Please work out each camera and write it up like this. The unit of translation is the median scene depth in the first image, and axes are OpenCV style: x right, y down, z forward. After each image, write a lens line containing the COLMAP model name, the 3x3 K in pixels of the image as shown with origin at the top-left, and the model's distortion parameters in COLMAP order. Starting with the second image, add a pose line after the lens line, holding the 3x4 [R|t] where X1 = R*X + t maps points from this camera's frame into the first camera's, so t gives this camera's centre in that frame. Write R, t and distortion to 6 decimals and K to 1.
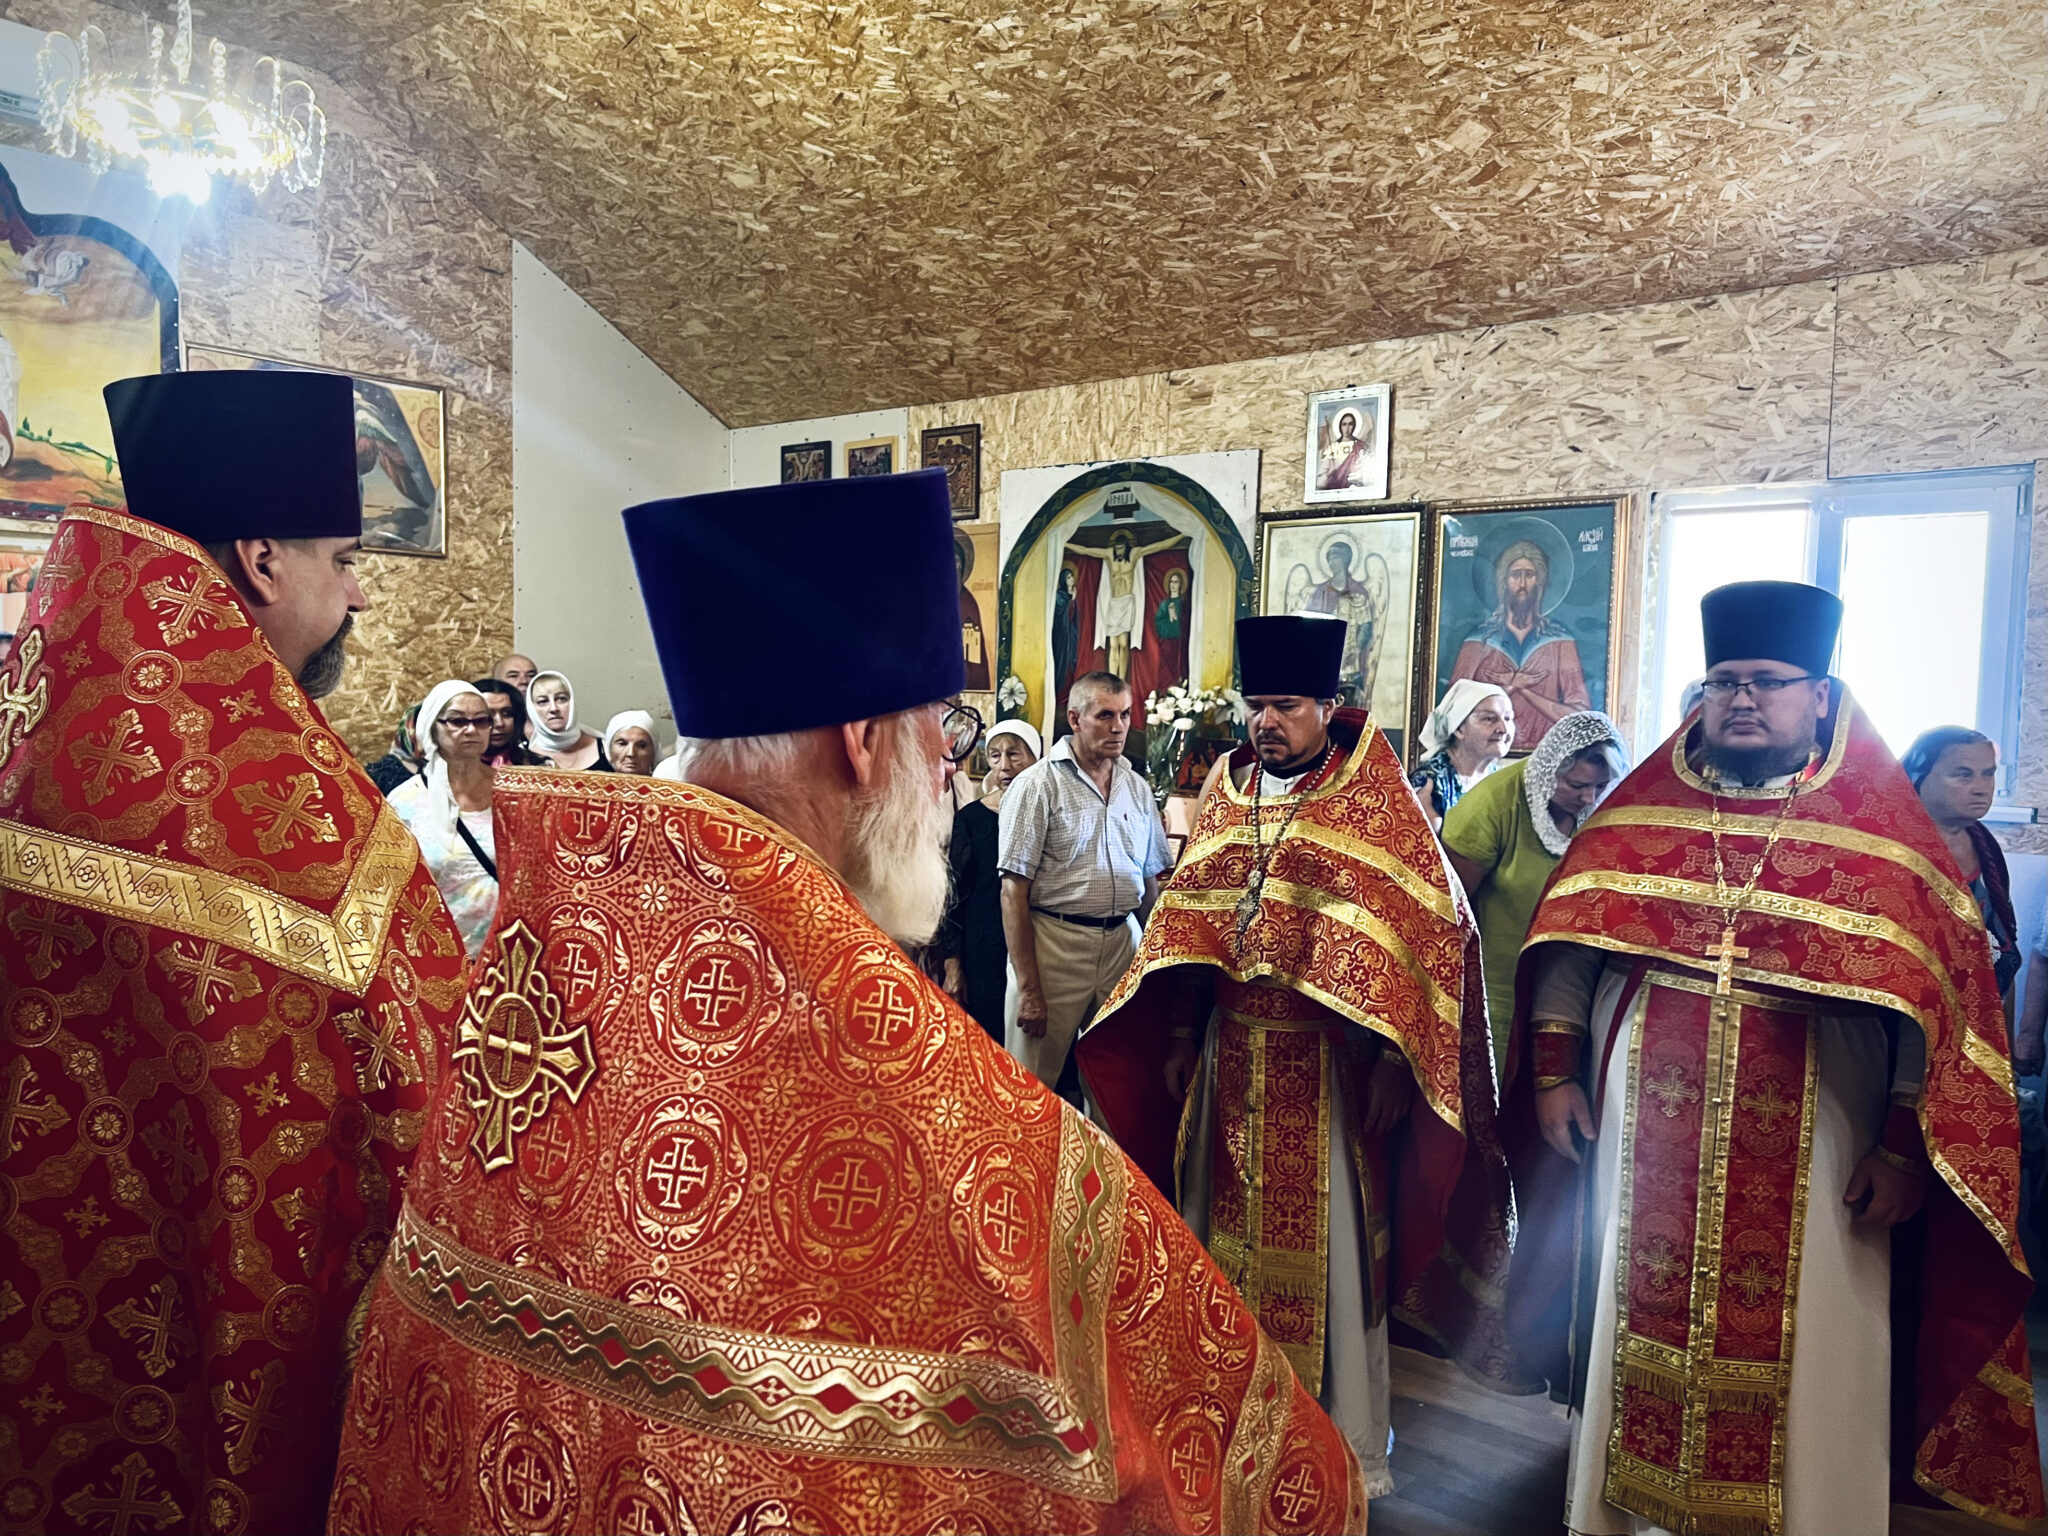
lens RADIAL K [[1554.9, 0, 1023.7], [0, 1554.9, 819.2], [0, 0, 1]] dist [0.082208, -0.106280]
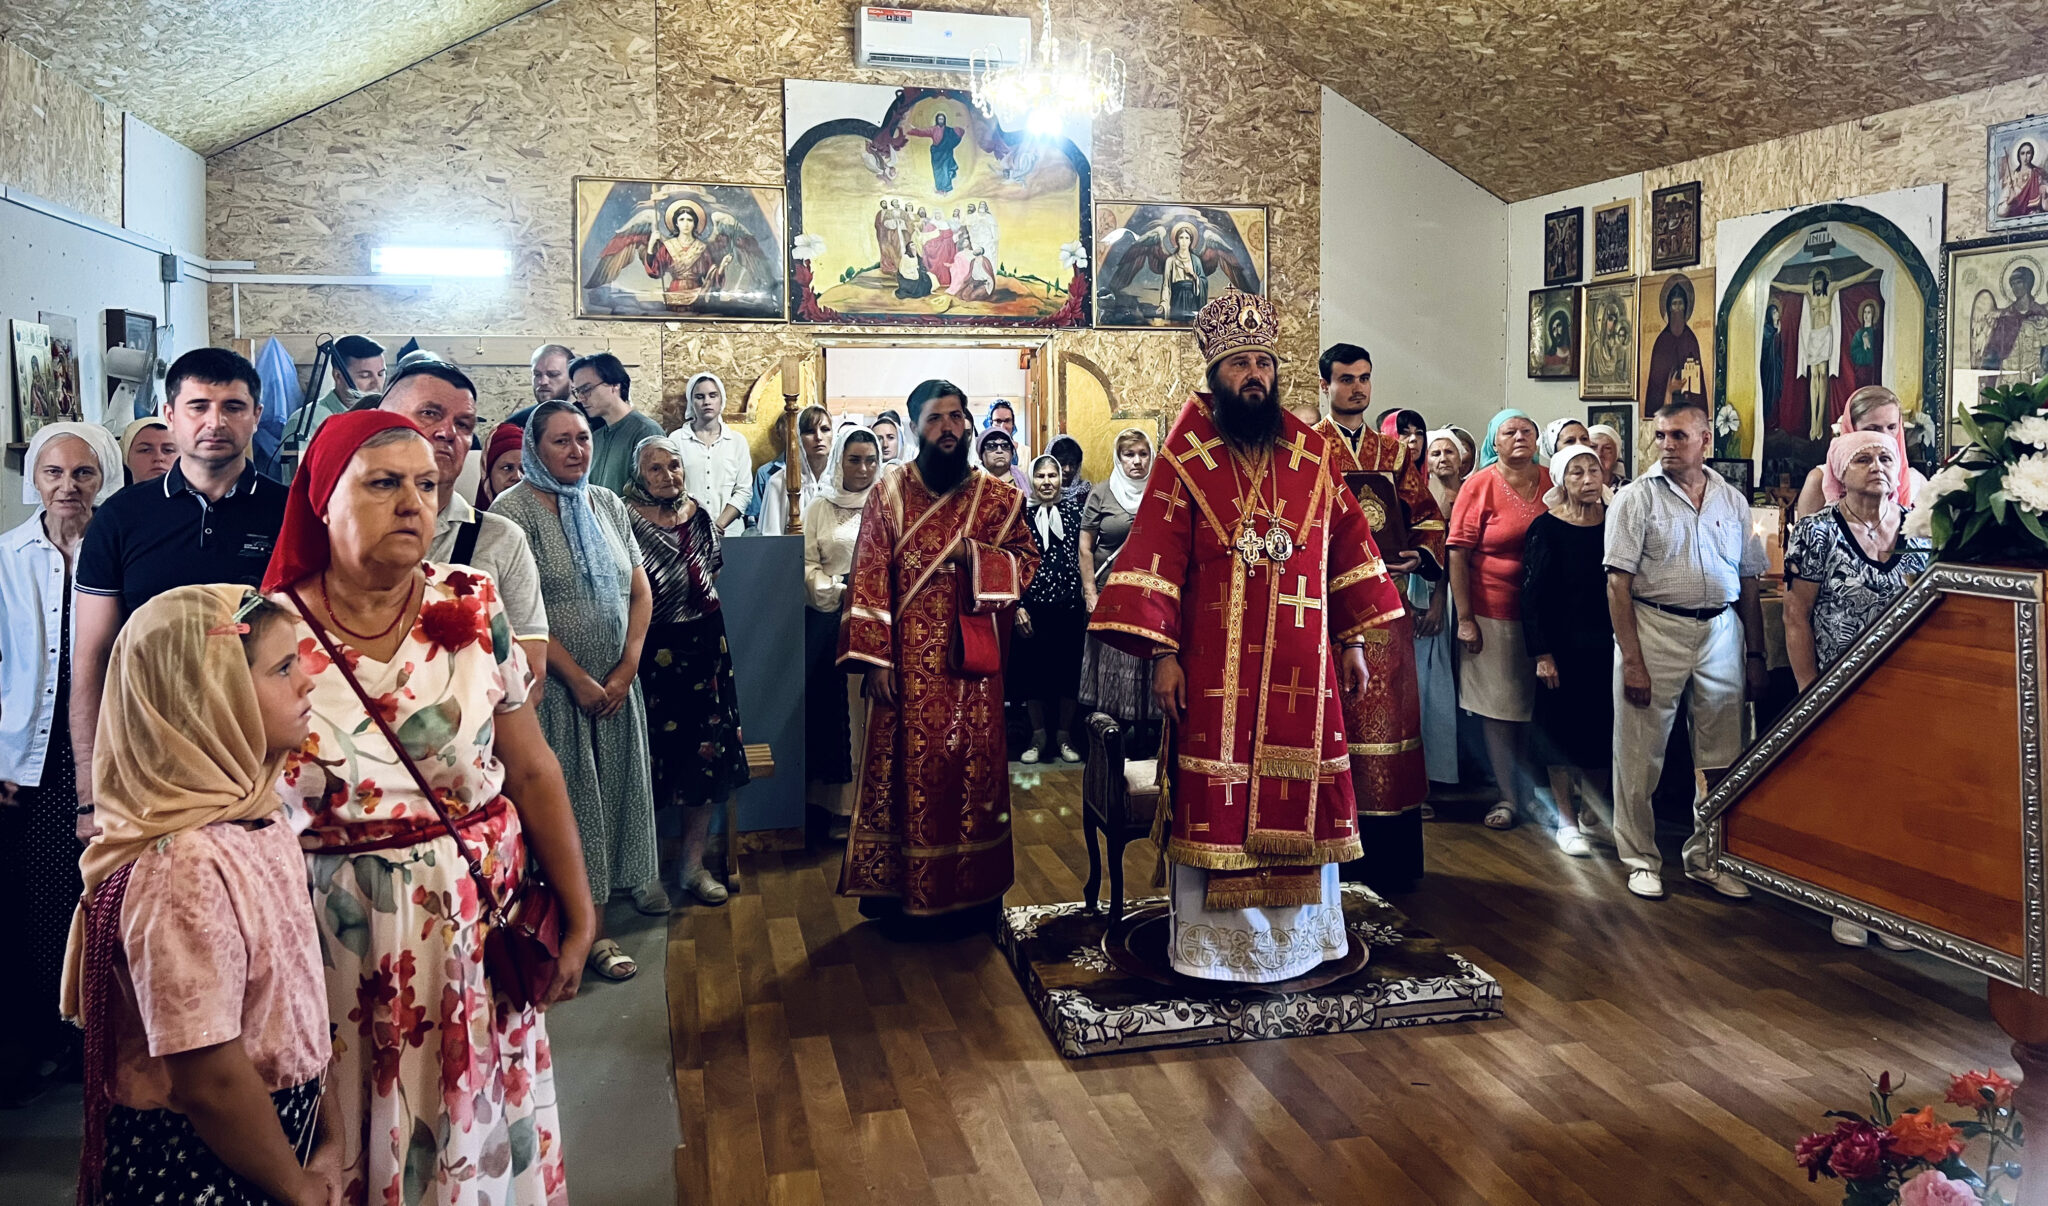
lens RADIAL K [[1508.5, 0, 1024.0], [0, 1508.5, 603.0], [0, 0, 1]] dist [-0.004255, -0.006990]
pose [[0.807645, 0.045346, -0.587923, 0.247267], [-0.024570, 0.998761, 0.043281, 0.016811], [0.589157, -0.020510, 0.807758, -0.181730]]
